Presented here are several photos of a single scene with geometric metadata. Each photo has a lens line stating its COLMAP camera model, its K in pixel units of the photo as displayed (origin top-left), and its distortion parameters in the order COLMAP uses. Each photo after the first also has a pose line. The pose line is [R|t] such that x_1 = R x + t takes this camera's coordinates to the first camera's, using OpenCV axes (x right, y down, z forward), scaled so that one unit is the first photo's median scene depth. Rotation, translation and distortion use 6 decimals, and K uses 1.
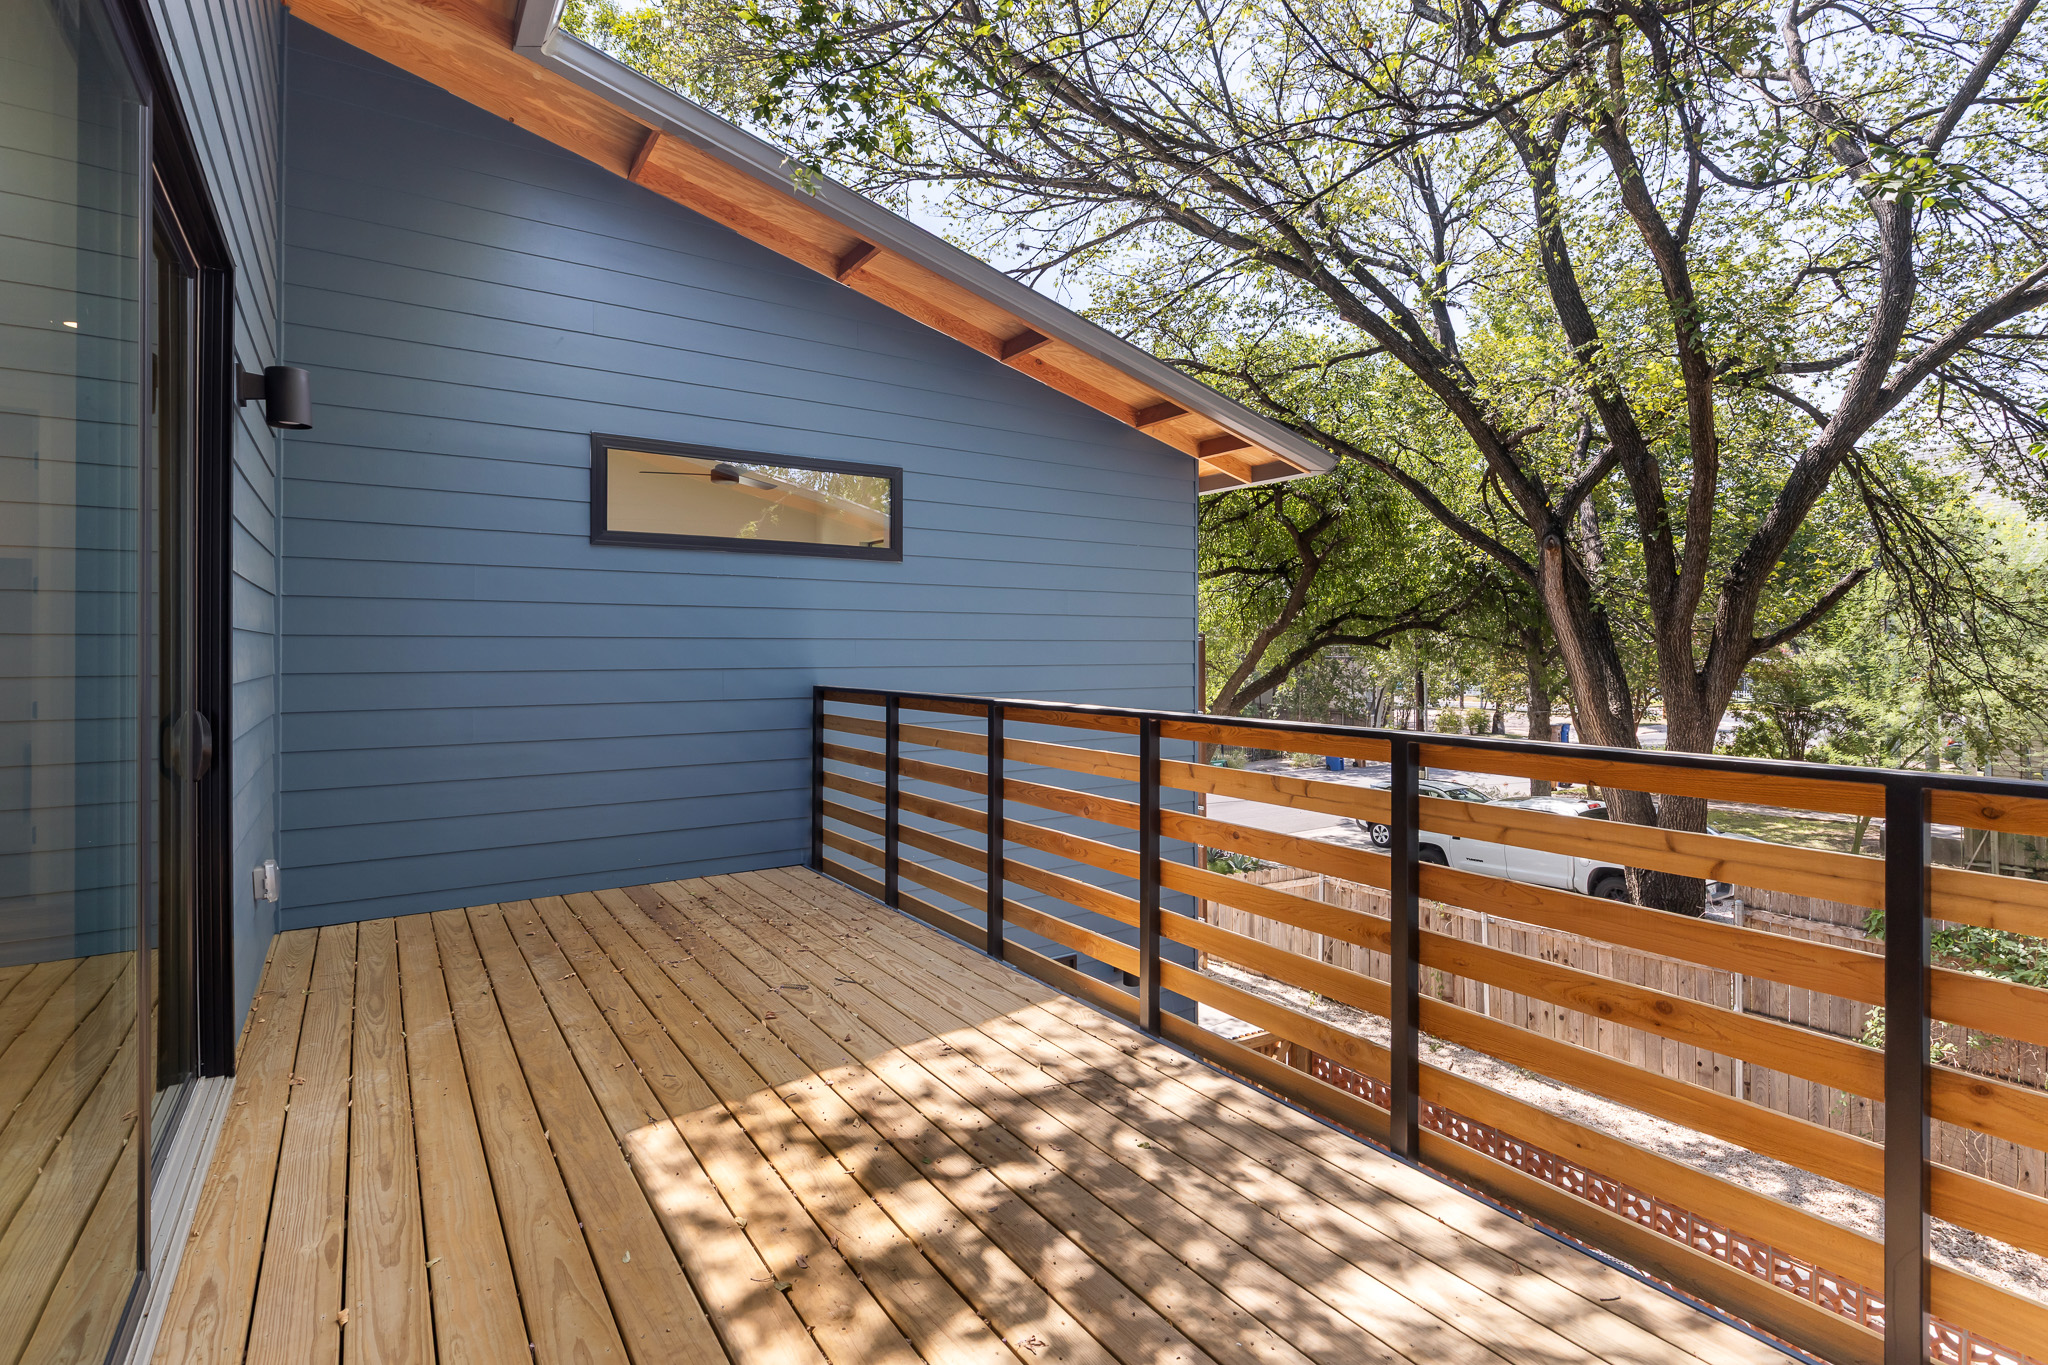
lens RADIAL K [[978.9, 0, 1026.8], [0, 978.9, 653.8], [0, 0, 1]] dist [-0.001701, -0.000073]
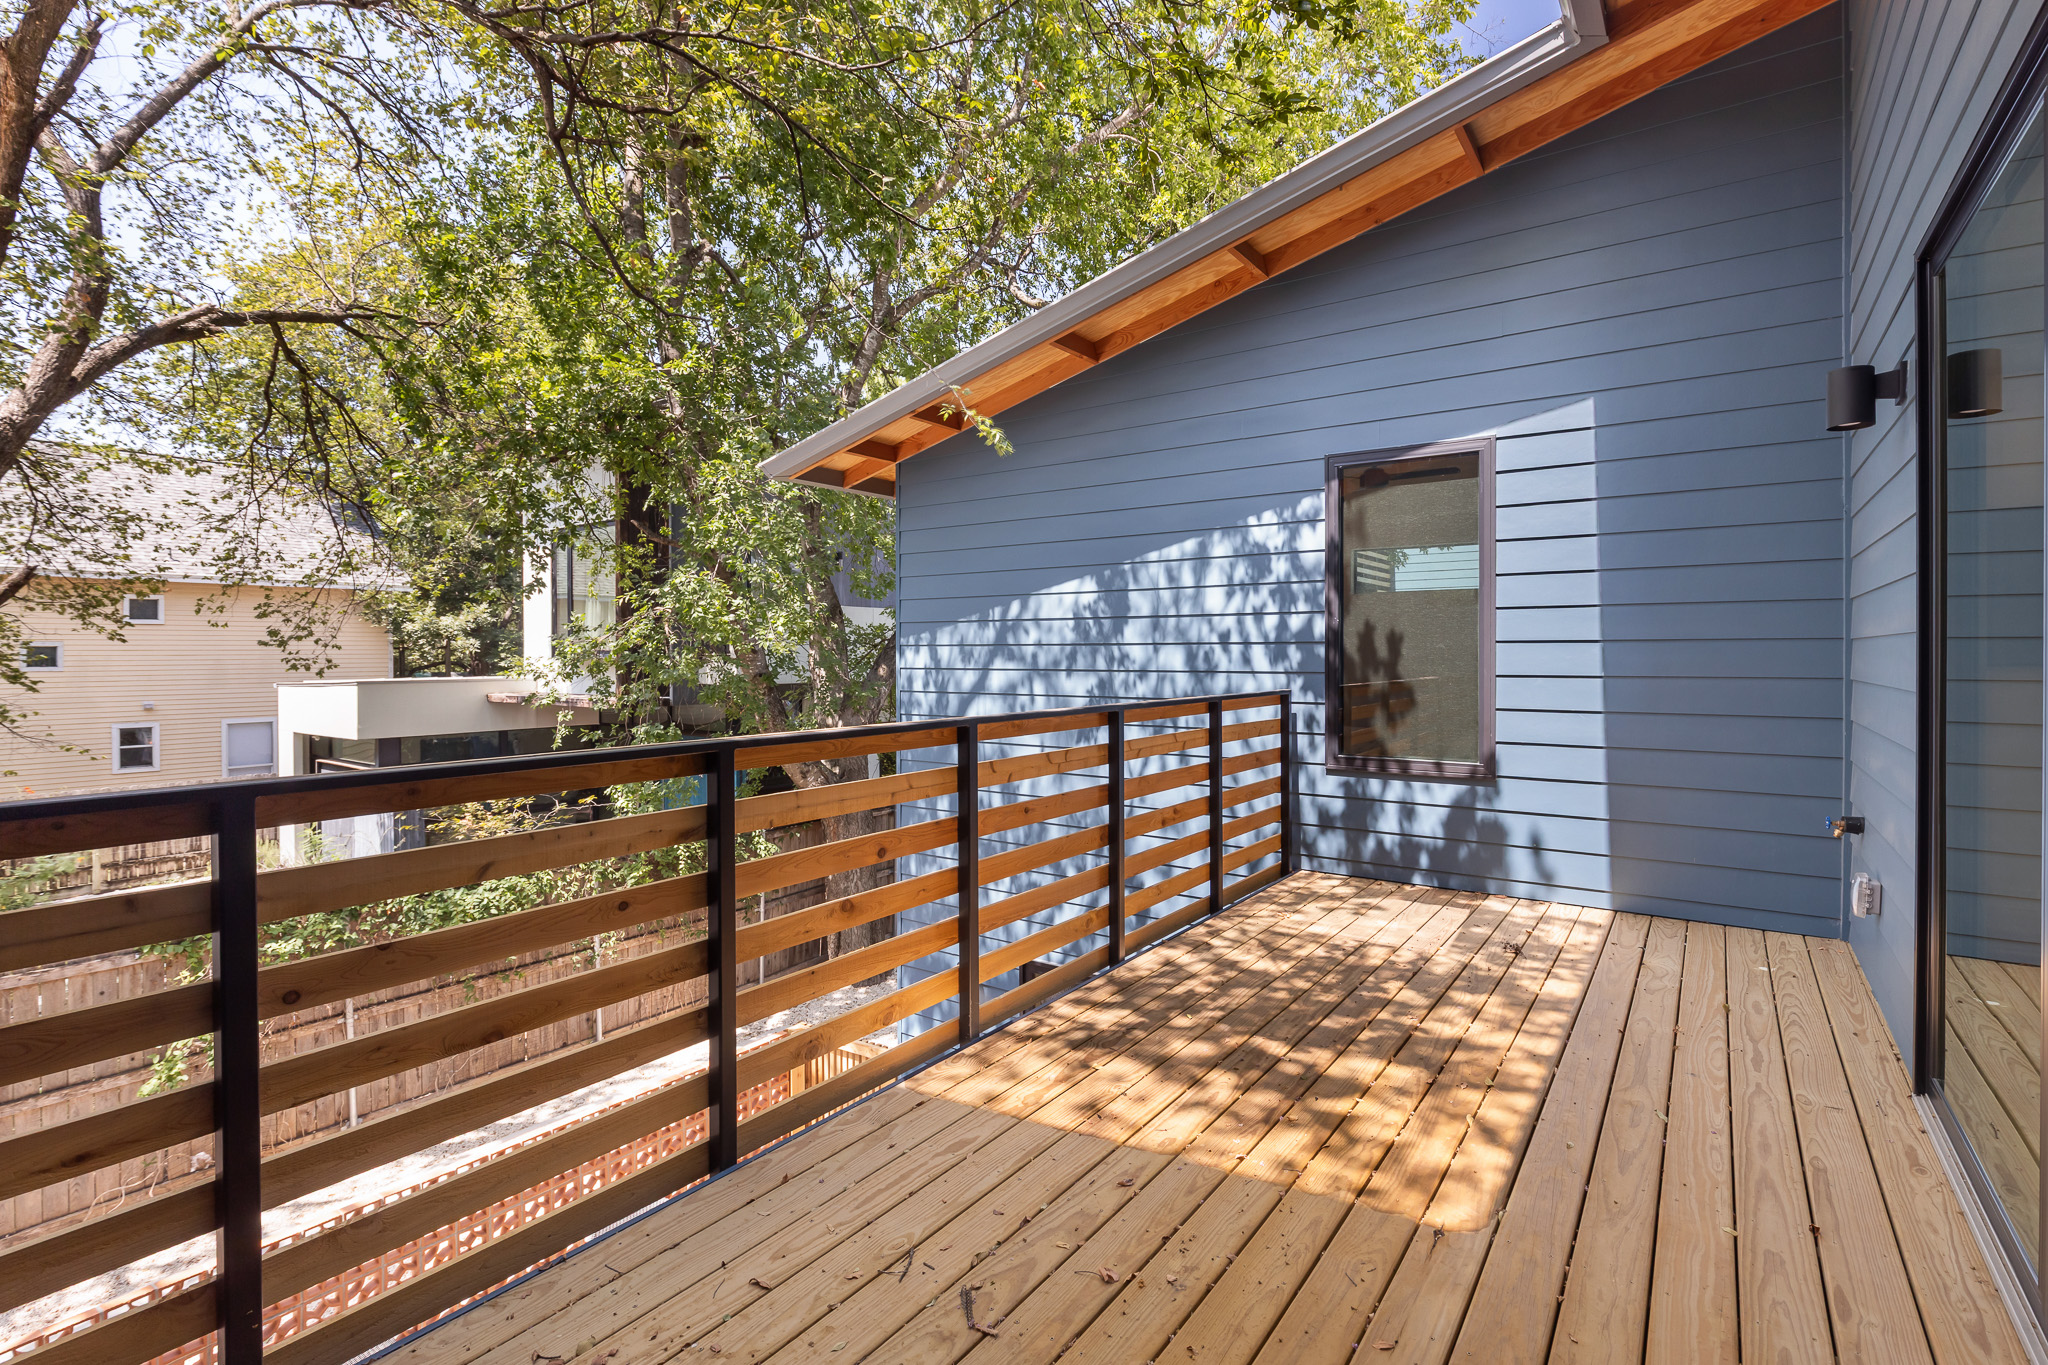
lens RADIAL K [[978.9, 0, 1026.8], [0, 978.9, 653.8], [0, 0, 1]] dist [-0.001701, -0.000073]
pose [[-0.358218, 0.000662, 0.933638, -1.089707], [0.006587, 0.999977, 0.001818, -0.007222], [-0.933615, 0.006801, -0.358214, 1.717701]]
